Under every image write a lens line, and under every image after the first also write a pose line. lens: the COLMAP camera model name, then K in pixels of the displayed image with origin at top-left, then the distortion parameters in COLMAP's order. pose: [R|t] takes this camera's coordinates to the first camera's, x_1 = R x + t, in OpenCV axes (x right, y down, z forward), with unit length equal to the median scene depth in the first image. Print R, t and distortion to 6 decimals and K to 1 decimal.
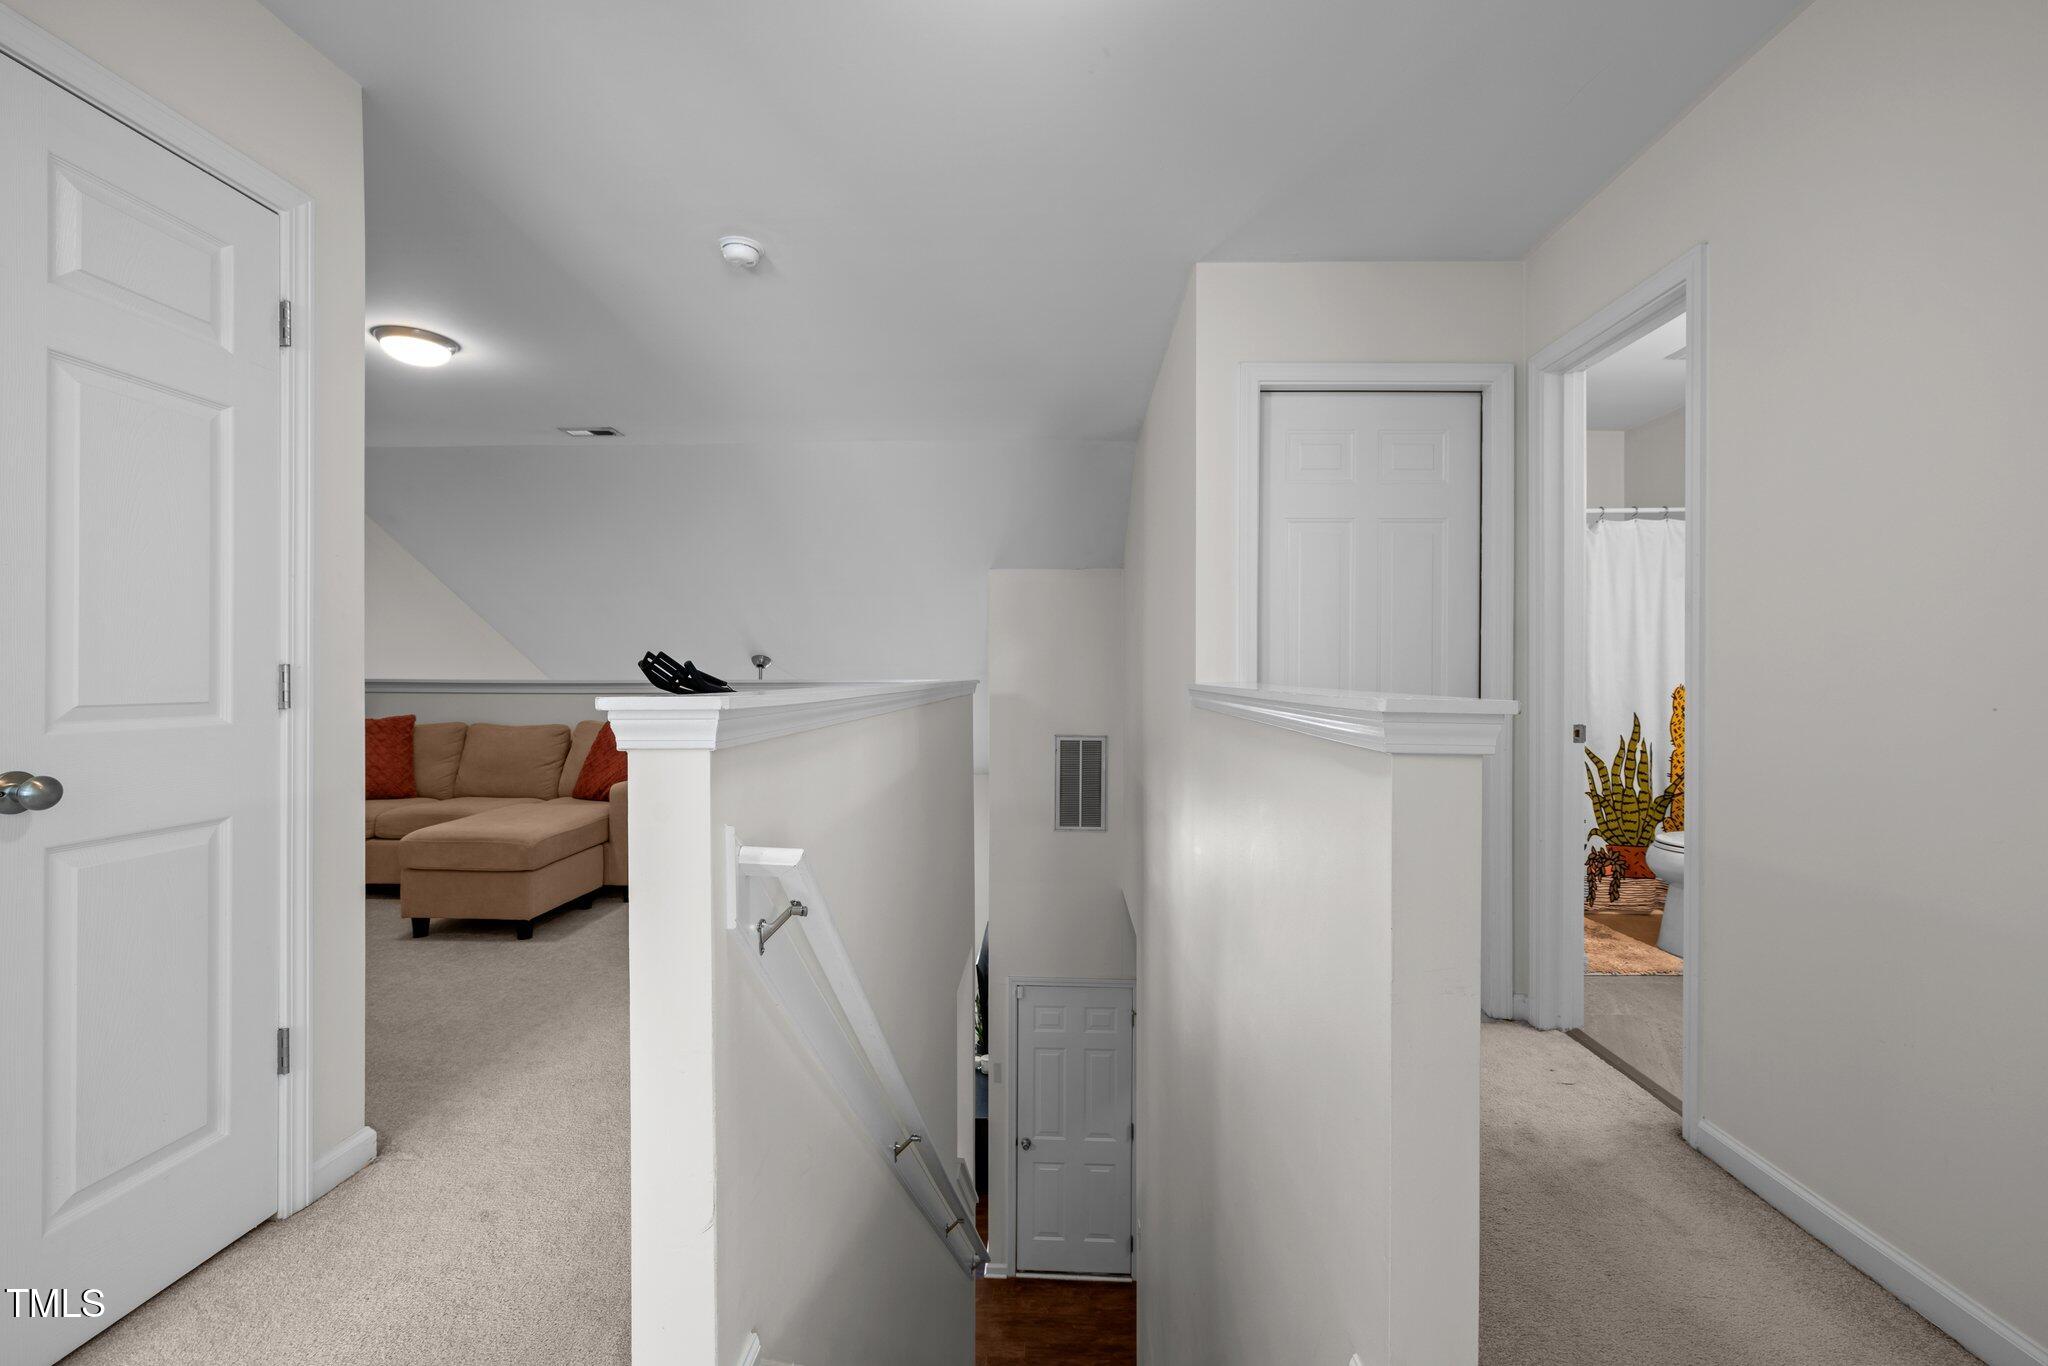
lens RADIAL K [[860.9, 0, 1028.4], [0, 860.9, 672.3], [0, 0, 1]] dist [0.001297, -0.000300]
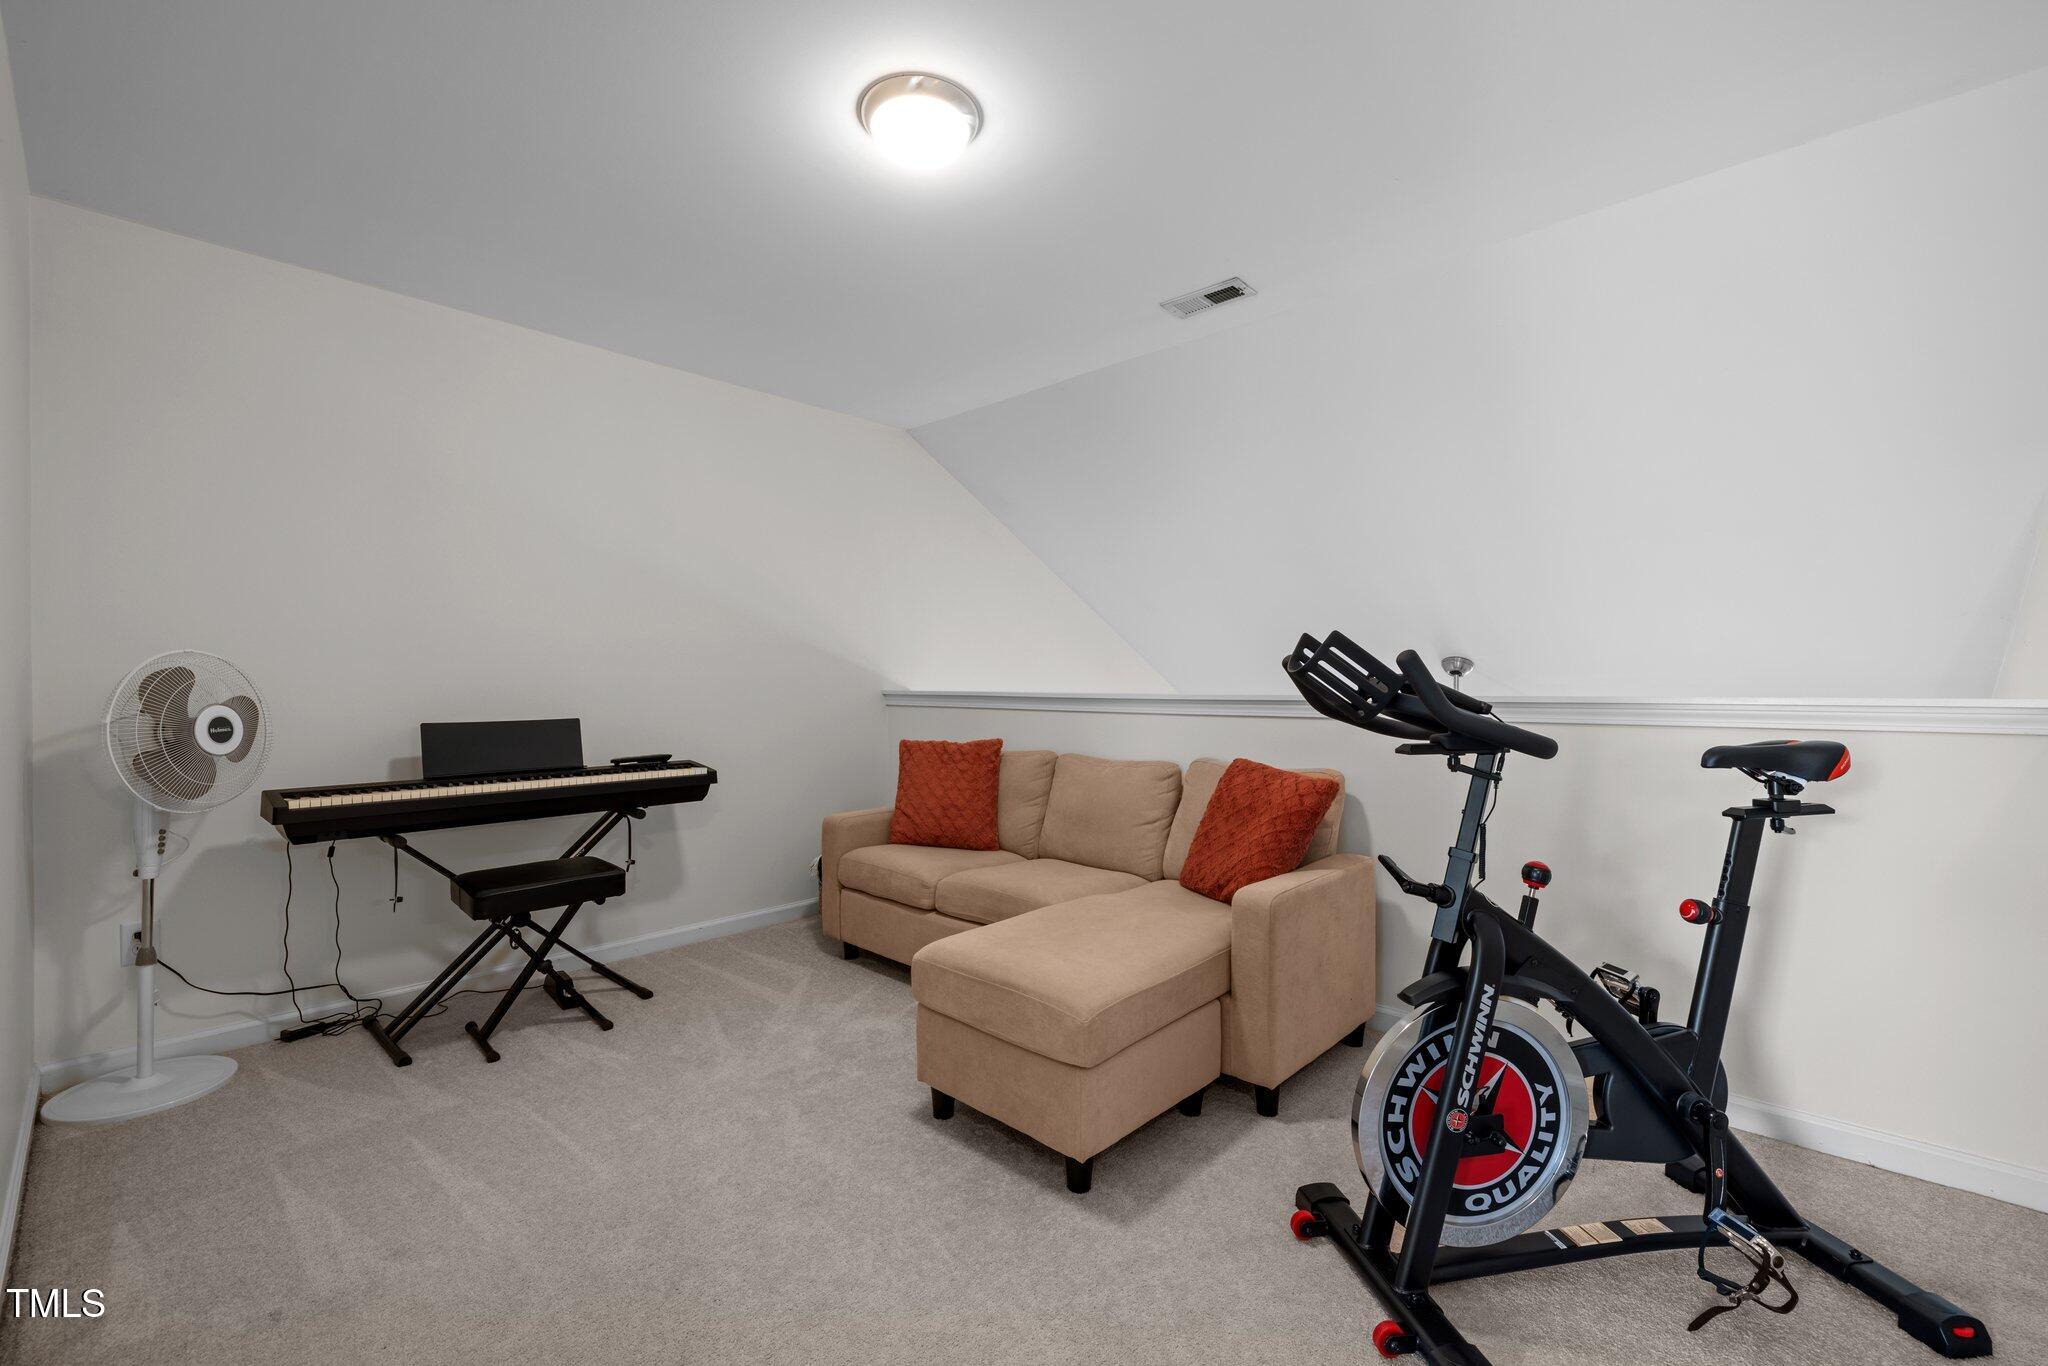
lens RADIAL K [[860.9, 0, 1023.2], [0, 860.9, 679.3], [0, 0, 1]] dist [0.001297, -0.000300]
pose [[0.756793, -0.005020, -0.653635, -0.250799], [0.001197, 0.999979, -0.006294, 0.002049], [0.653653, 0.003981, 0.756784, 0.546978]]
